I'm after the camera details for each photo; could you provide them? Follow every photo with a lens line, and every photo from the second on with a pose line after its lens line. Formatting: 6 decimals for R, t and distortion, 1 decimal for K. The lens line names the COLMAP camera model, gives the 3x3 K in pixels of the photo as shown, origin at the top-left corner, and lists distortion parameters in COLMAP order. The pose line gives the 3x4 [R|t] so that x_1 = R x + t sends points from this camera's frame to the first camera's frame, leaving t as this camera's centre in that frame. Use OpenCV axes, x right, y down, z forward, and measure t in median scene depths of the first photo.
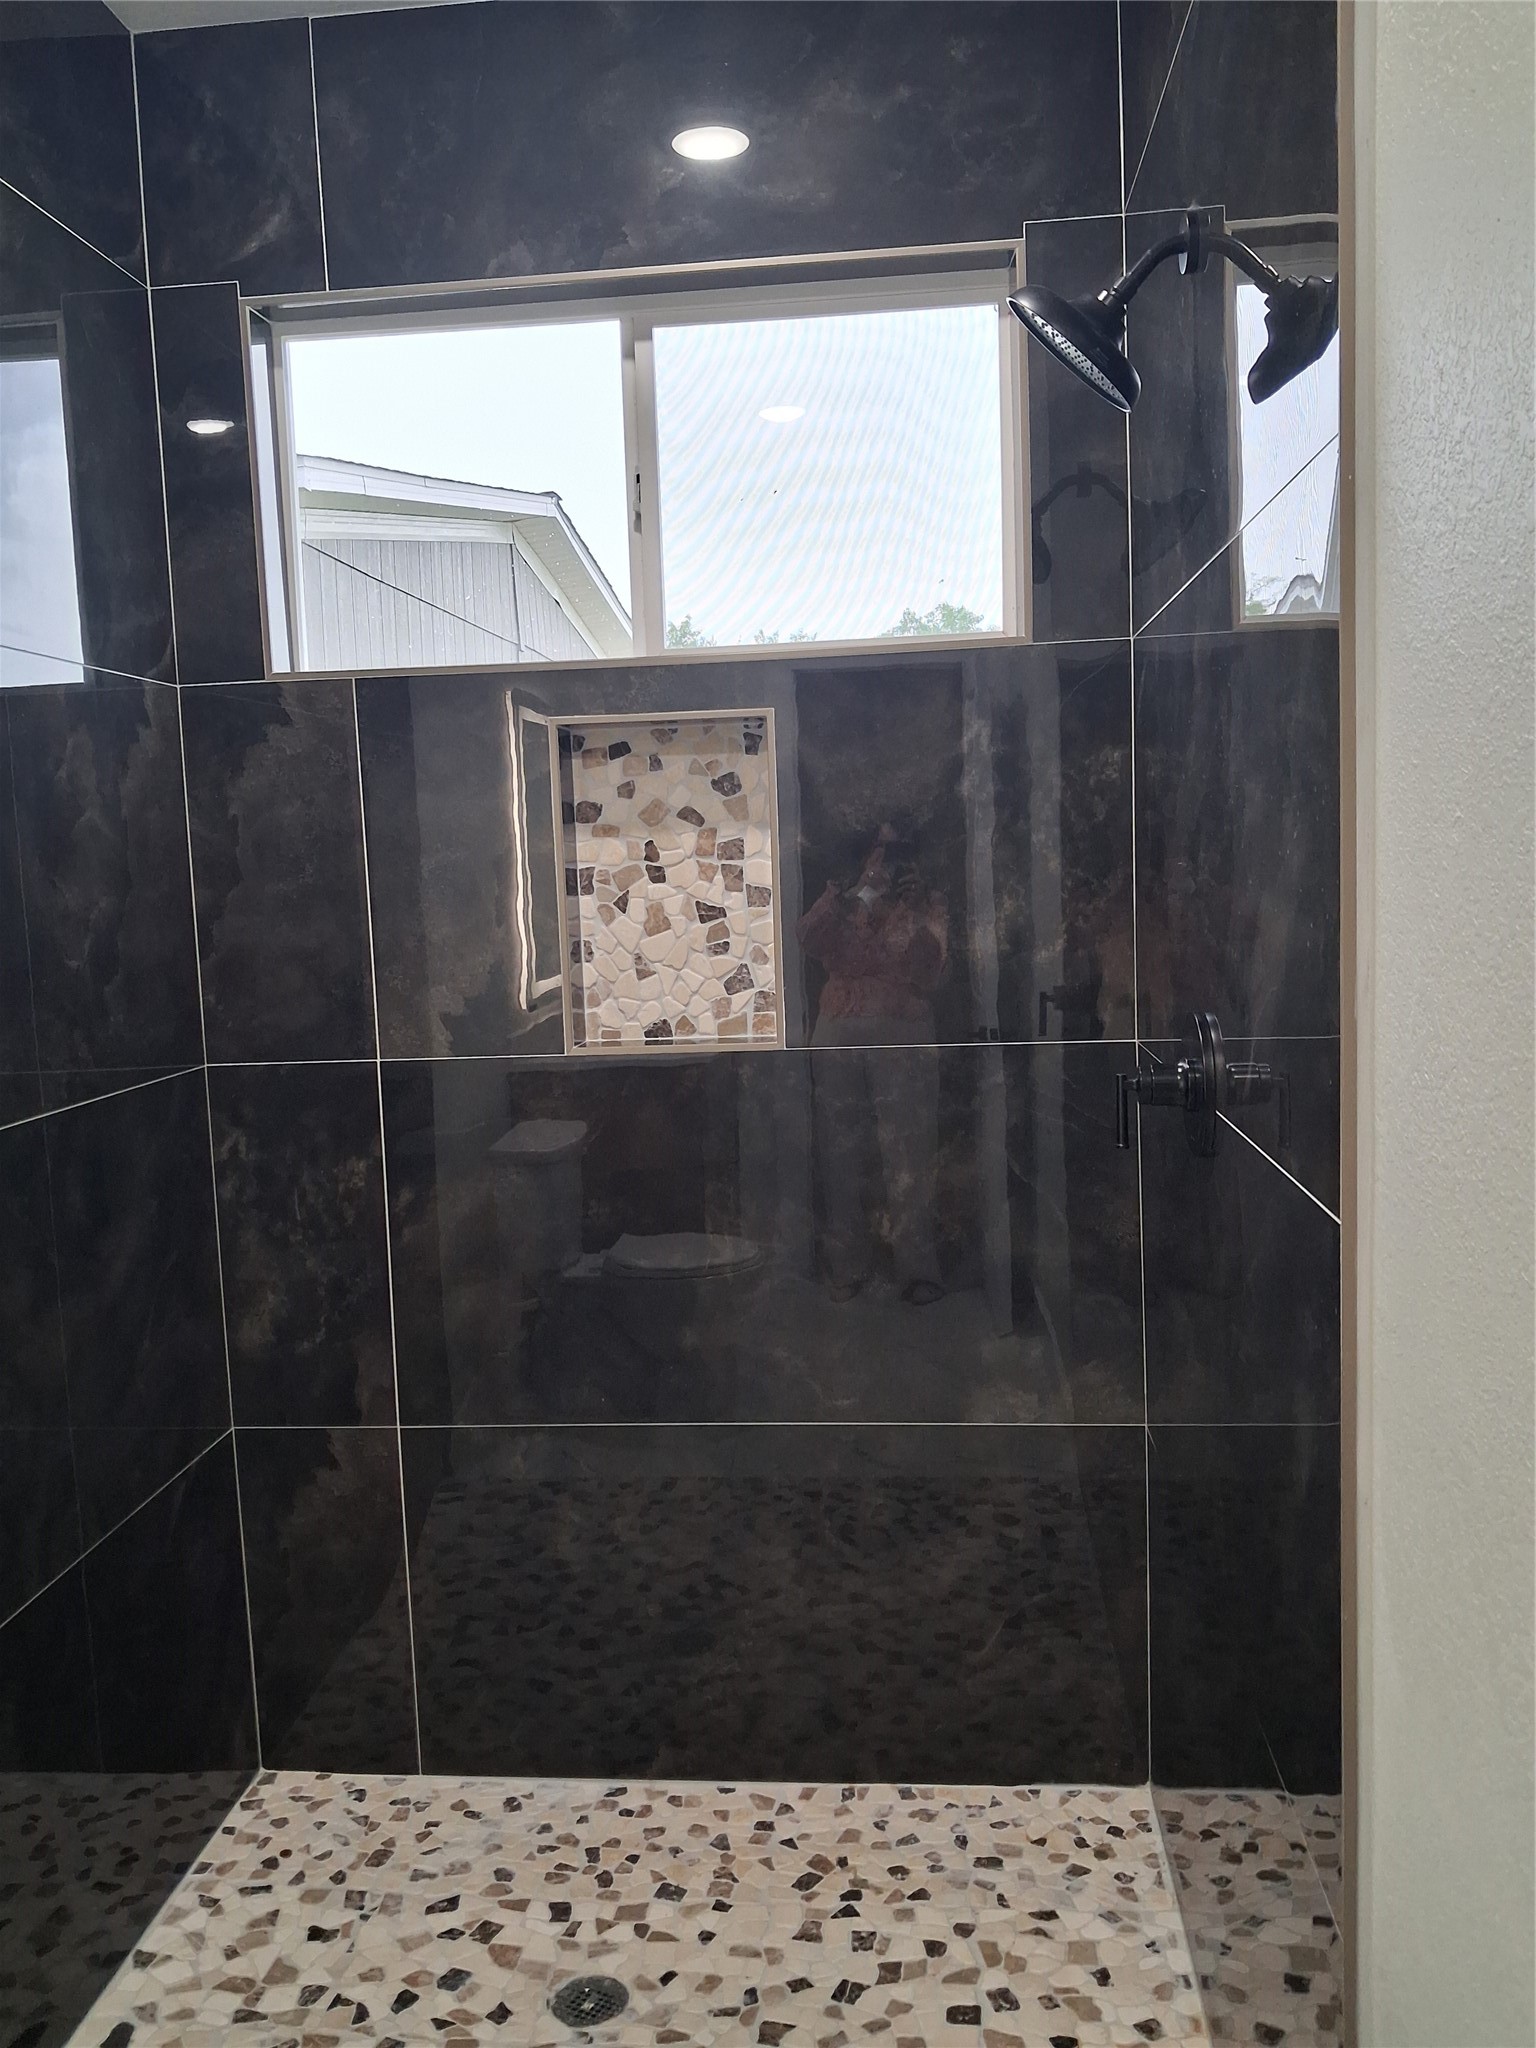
lens RADIAL K [[1628.2, 0, 768.0], [0, 1628.2, 1024.0], [0, 0, 1]] dist [0.058077, -0.095100]
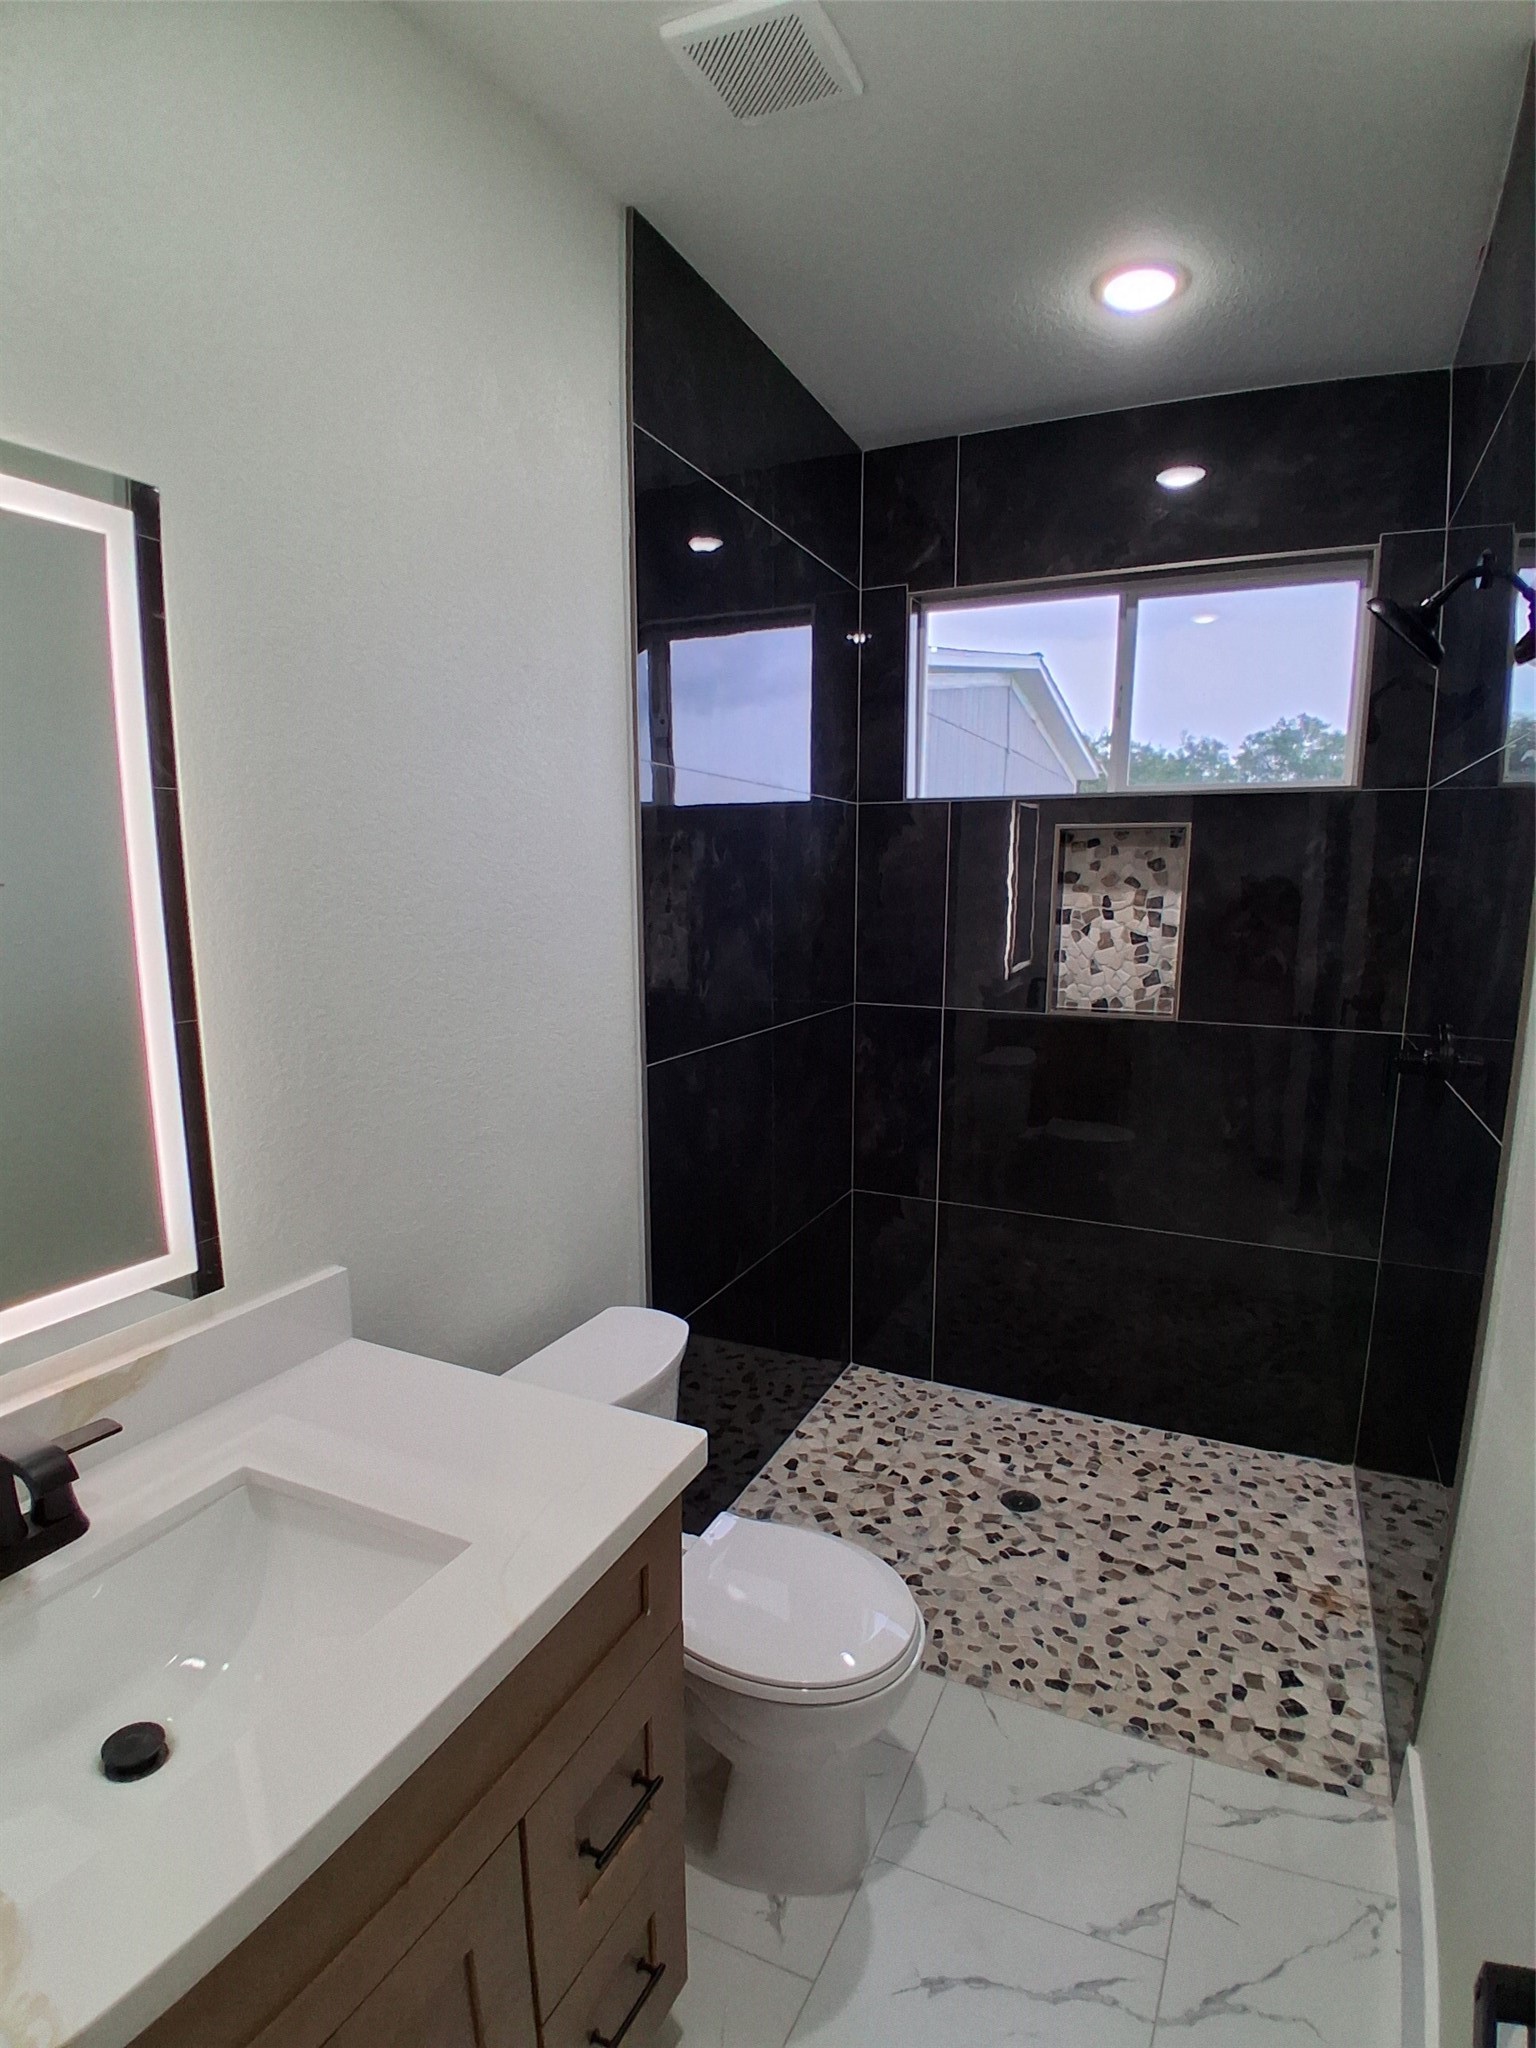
lens RADIAL K [[1033.8, 0, 778.2], [0, 1033.8, 1060.9], [0, 0, 1]] dist [0.004499, -0.048885]
pose [[0.941463, 0.098900, -0.322281, -0.031596], [-0.073167, 0.993156, 0.091037, -0.011772], [0.329079, -0.062128, 0.942256, -0.187456]]
